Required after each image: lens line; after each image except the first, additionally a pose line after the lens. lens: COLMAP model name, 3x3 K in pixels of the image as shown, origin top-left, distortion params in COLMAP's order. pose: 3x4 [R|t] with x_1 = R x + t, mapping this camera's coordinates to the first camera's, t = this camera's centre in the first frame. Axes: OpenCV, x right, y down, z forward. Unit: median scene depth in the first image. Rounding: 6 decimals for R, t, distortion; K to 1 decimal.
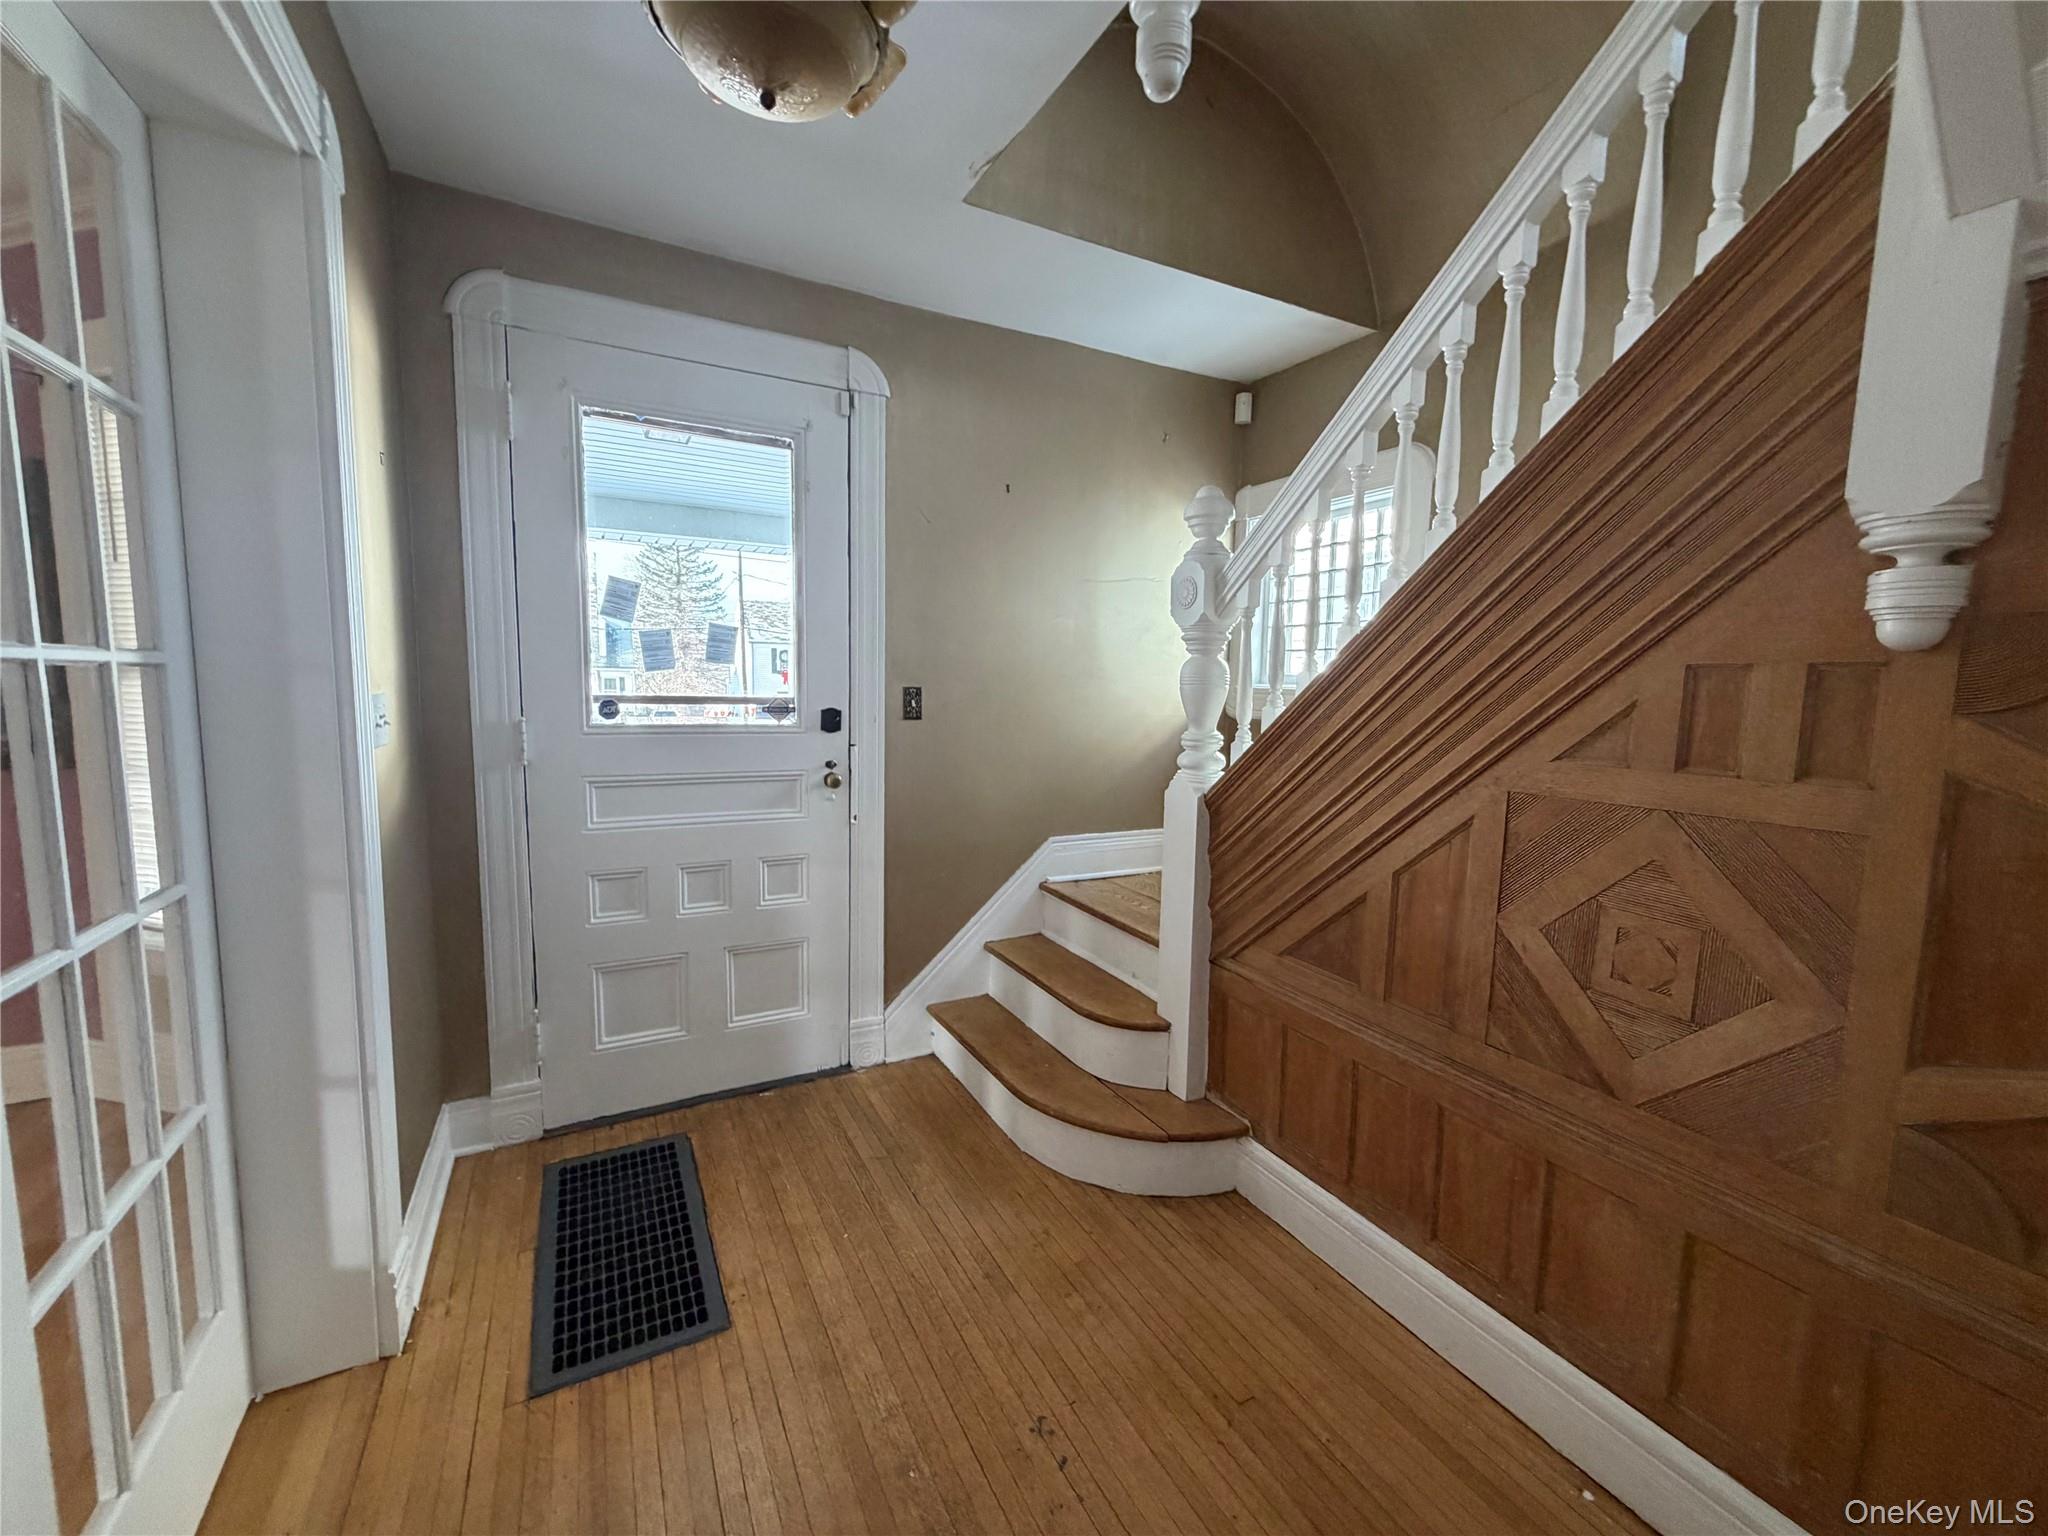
lens RADIAL K [[819.3, 0, 1015.9], [0, 819.3, 768.0], [0, 0, 1]] dist [0.001909, -0.000356]
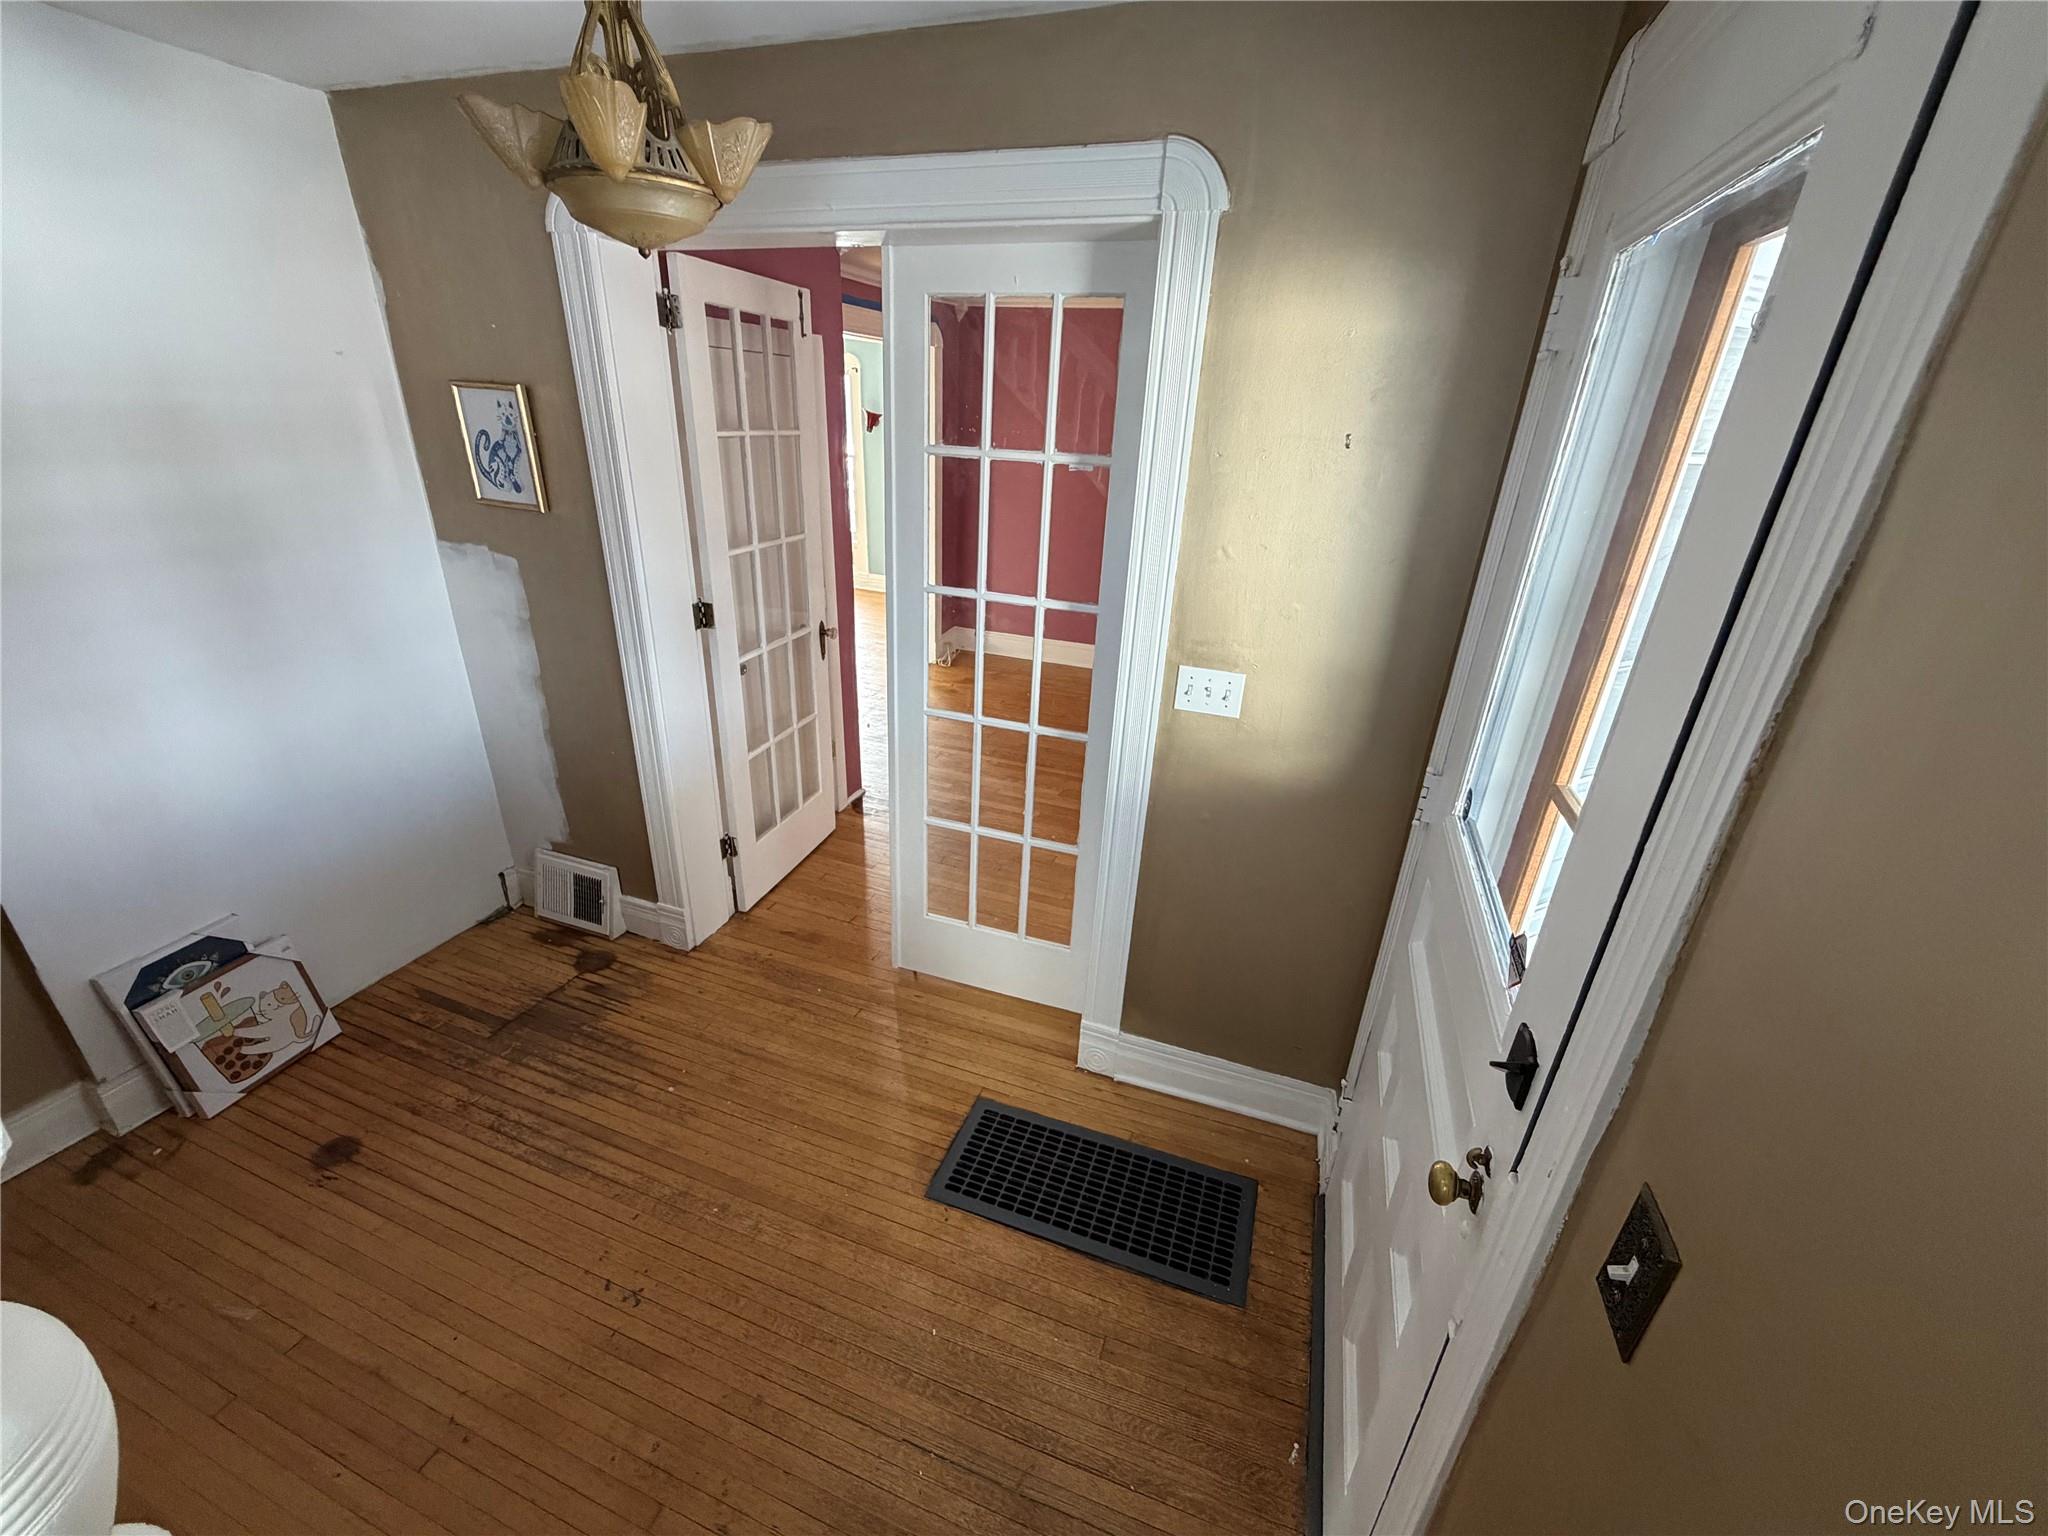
lens RADIAL K [[819.3, 0, 1015.9], [0, 819.3, 768.0], [0, 0, 1]] dist [0.001909, -0.000356]
pose [[-0.743437, 0.220474, -0.631421, 0.172007], [-0.129353, 0.878876, 0.459179, -0.432299], [0.656178, 0.423047, -0.624869, 1.502954]]
